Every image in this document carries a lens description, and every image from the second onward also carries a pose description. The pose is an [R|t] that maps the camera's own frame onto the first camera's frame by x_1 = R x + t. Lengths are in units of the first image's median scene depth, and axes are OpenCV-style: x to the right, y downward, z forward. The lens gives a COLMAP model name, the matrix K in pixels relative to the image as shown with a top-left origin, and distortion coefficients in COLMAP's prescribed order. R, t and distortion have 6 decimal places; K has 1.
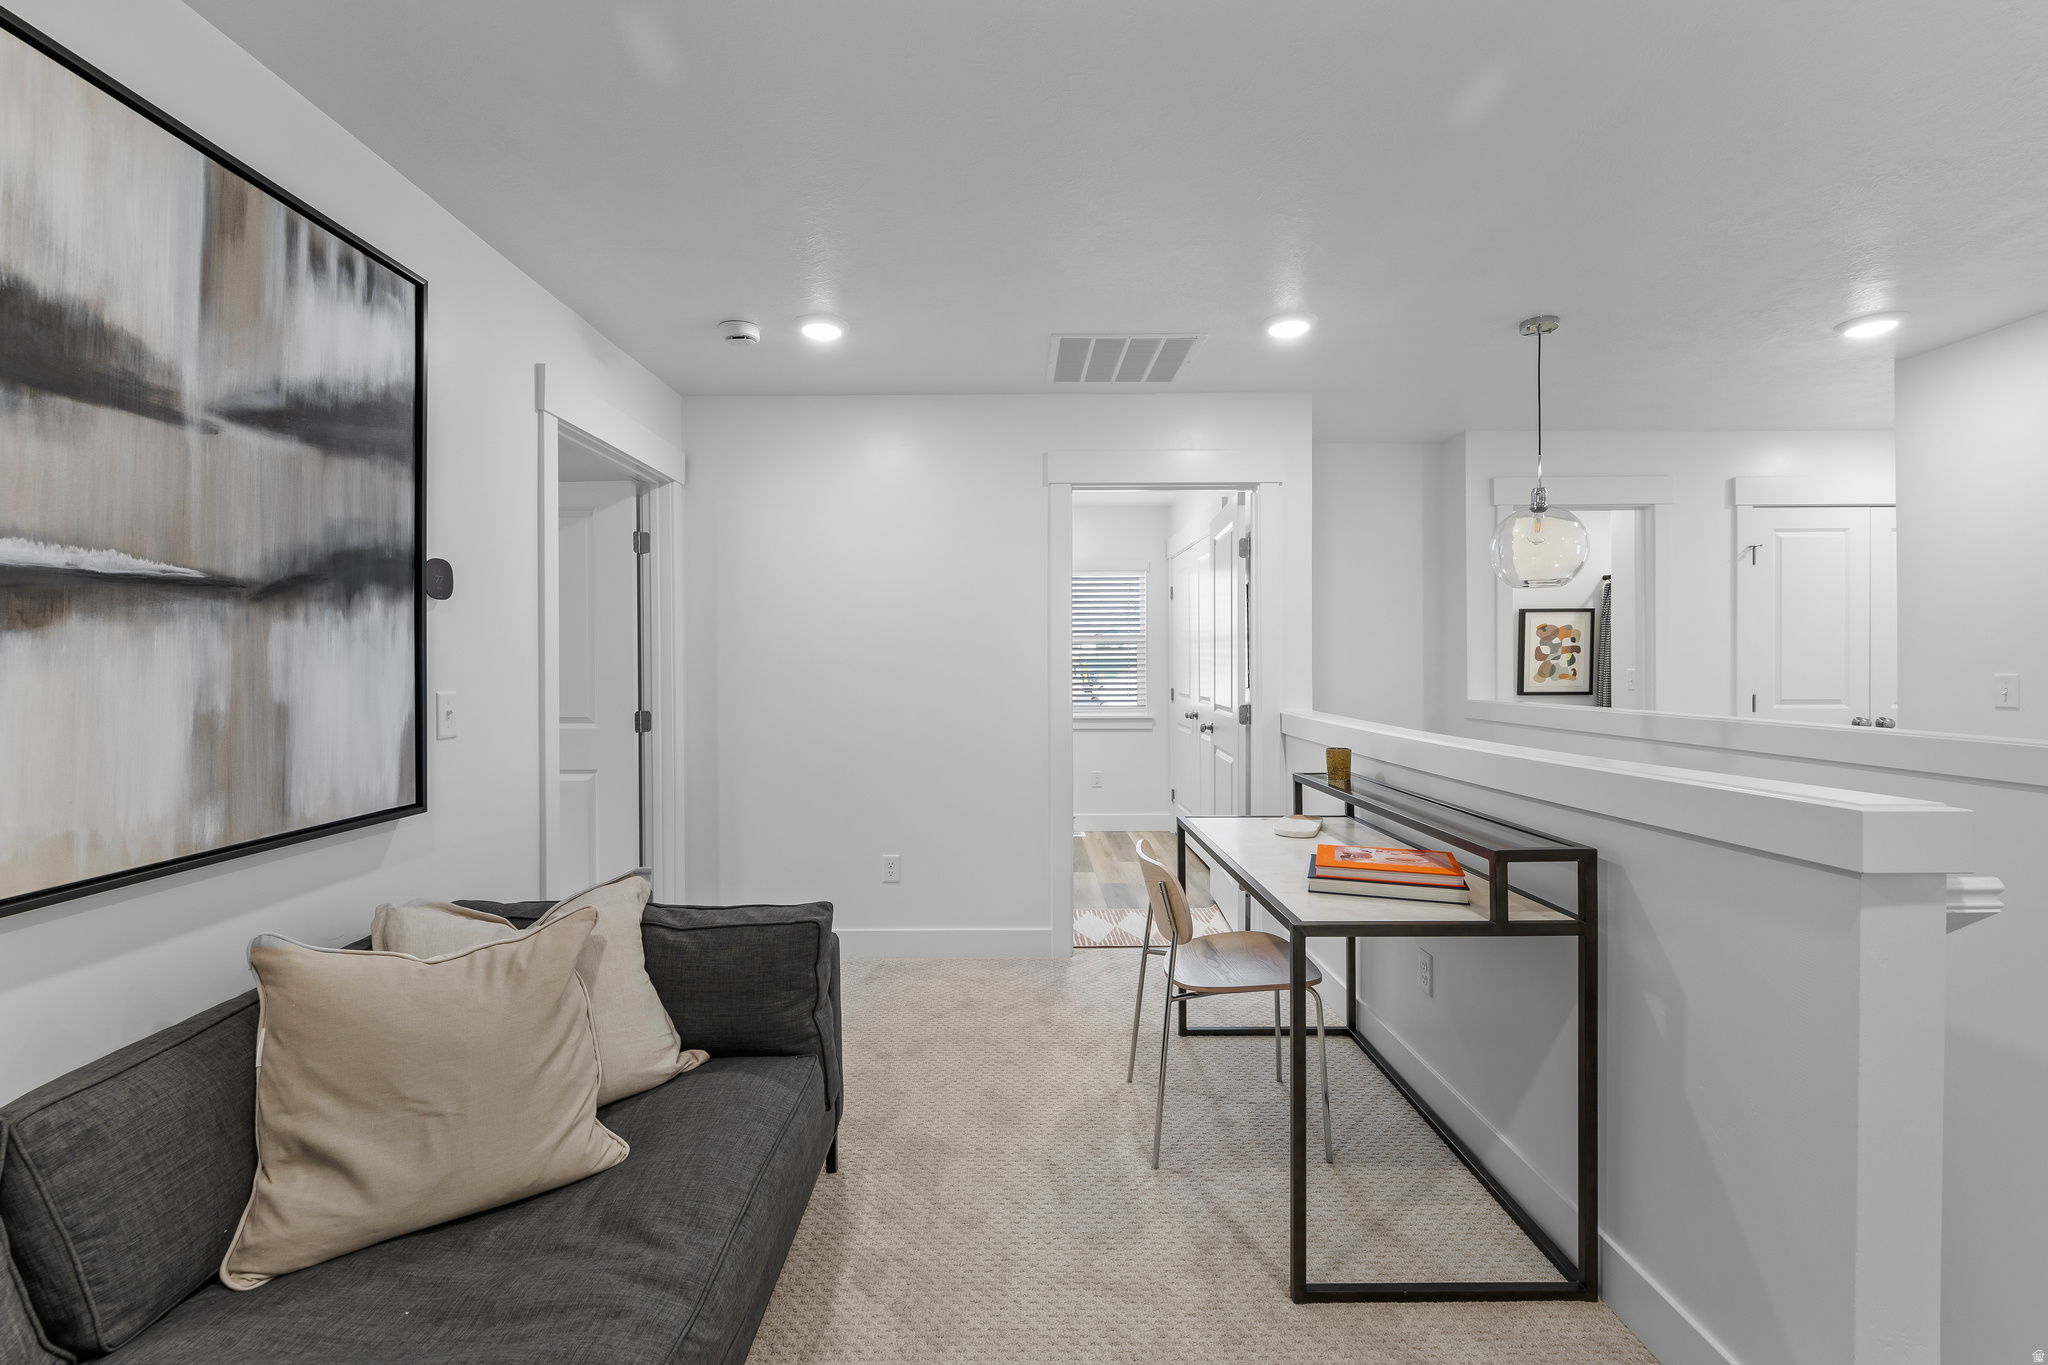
lens RADIAL K [[870.6, 0, 1016.4], [0, 870.6, 678.4], [0, 0, 1]] dist [0.001094, -0.000572]
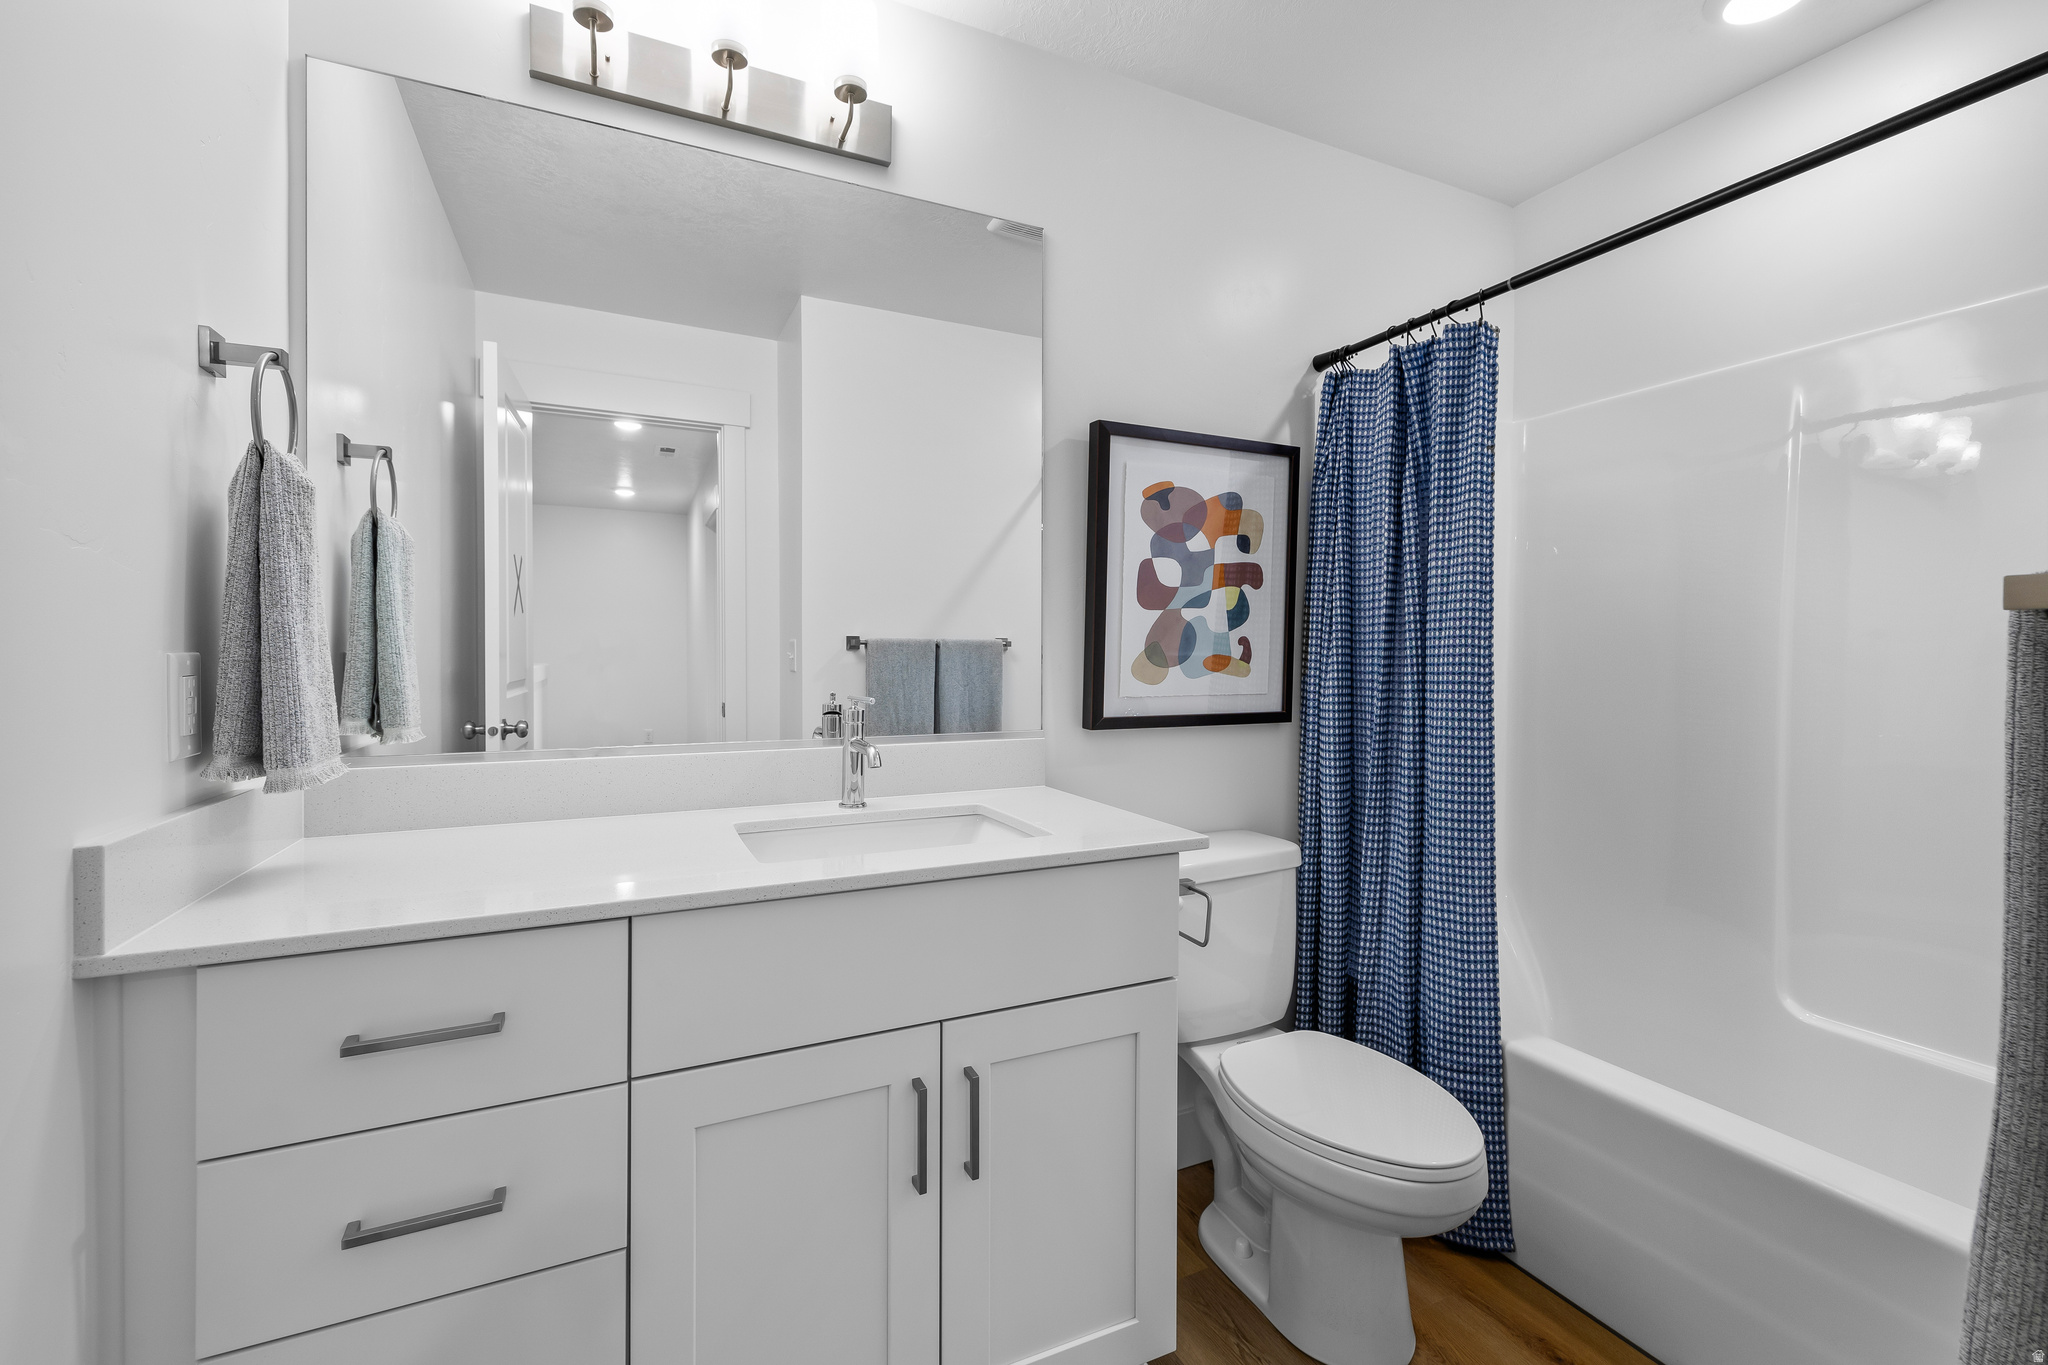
lens RADIAL K [[870.6, 0, 1024.2], [0, 870.6, 673.3], [0, 0, 1]] dist [0.001094, -0.000572]
pose [[0.900863, 0.002424, 0.434096, 0.436584], [-0.004373, 0.999984, 0.003491, 0.000559], [-0.434081, -0.005043, 0.900860, 0.756600]]
